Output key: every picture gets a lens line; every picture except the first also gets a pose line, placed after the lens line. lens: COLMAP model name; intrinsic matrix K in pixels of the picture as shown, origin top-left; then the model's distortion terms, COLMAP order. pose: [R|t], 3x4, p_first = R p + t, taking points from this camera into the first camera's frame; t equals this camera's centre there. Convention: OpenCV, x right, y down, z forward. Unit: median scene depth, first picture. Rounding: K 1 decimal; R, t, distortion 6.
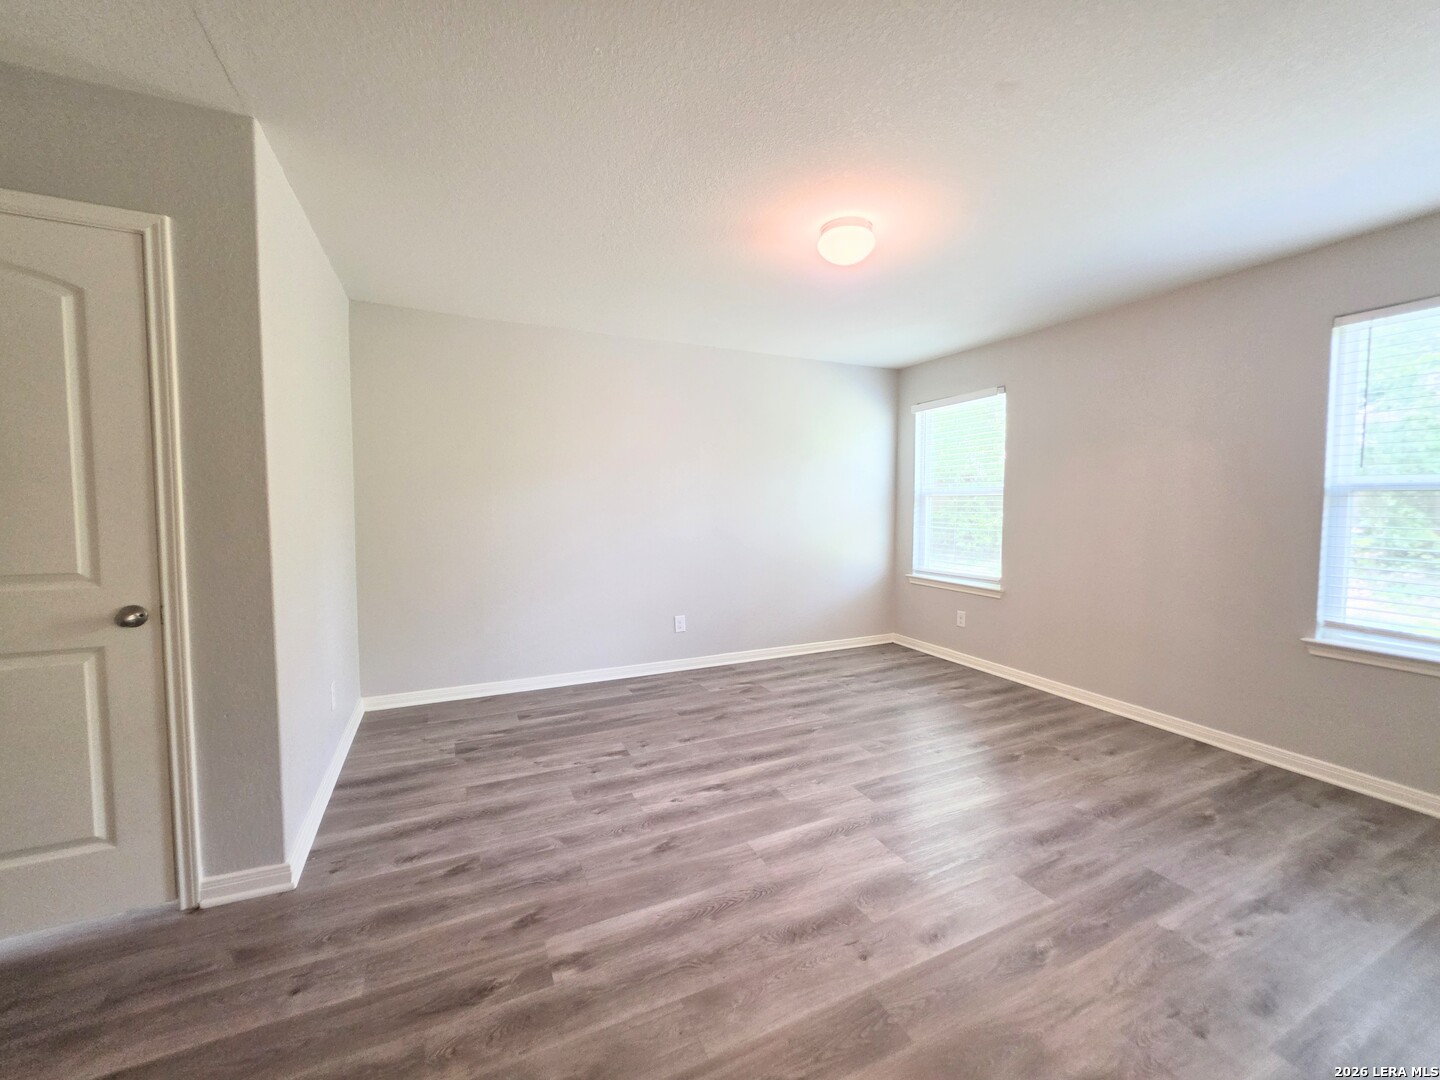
lens RADIAL K [[577.7, 0, 720.0], [0, 577.7, 540.0], [0, 0, 1]] dist [-0.001610, 0.000157]
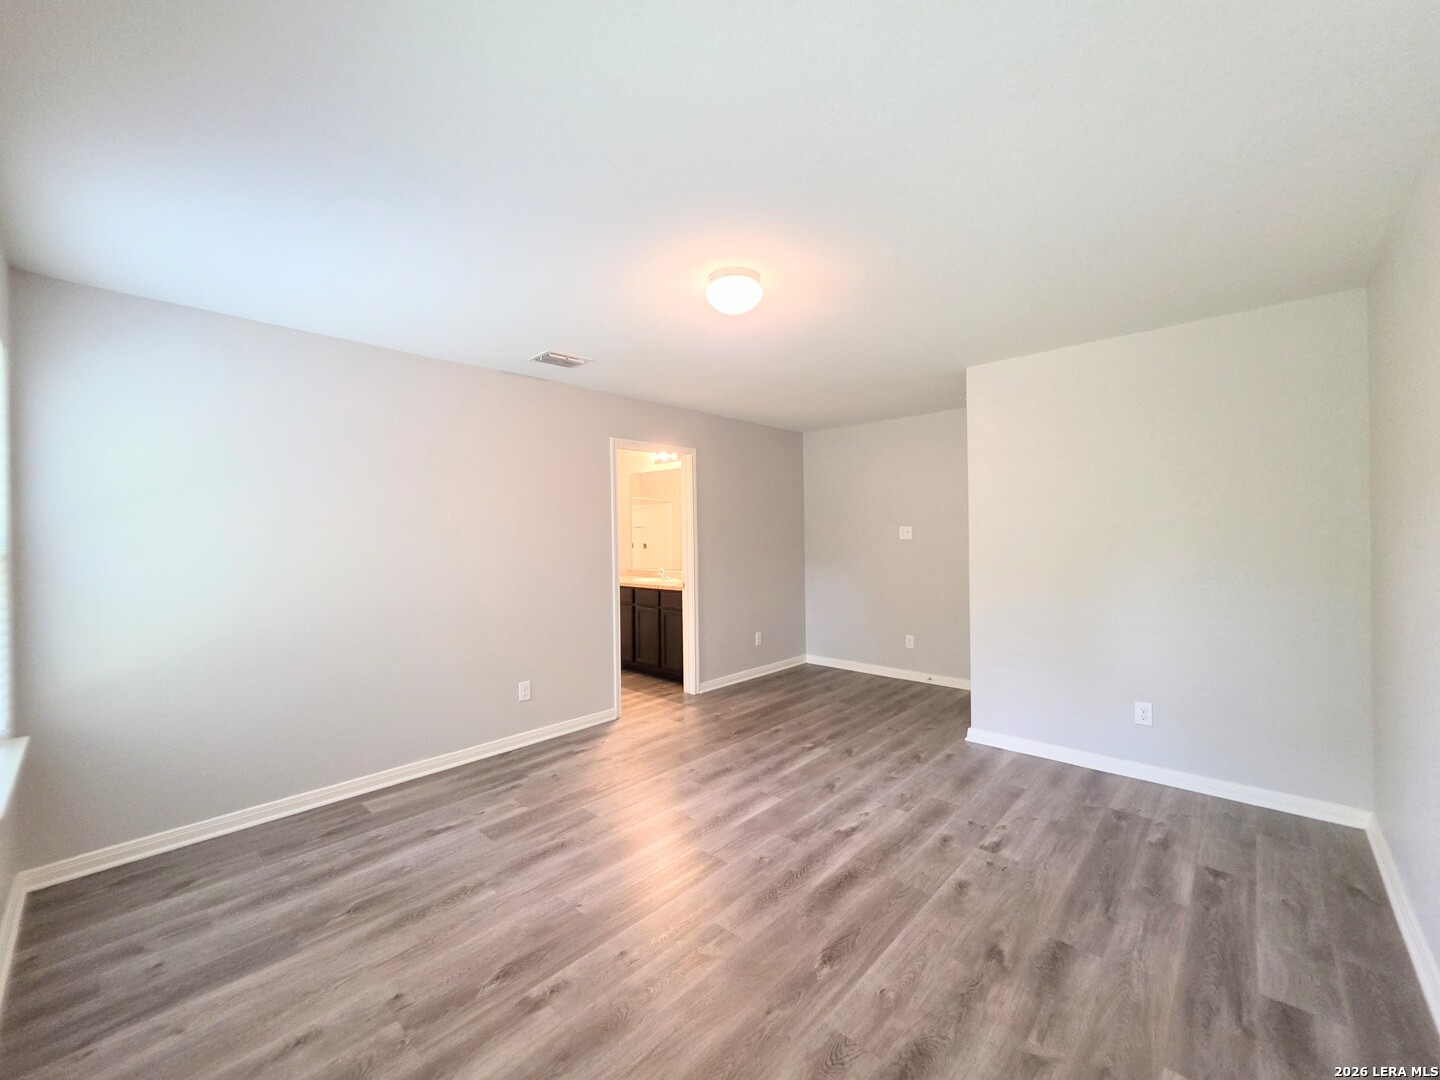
lens RADIAL K [[577.7, 0, 720.0], [0, 577.7, 540.0], [0, 0, 1]] dist [-0.001610, 0.000157]
pose [[-0.925908, 0.011346, -0.377578, 0.604561], [-0.015612, 0.997545, 0.068259, -0.159228], [0.377425, 0.069096, -0.923459, 1.882219]]
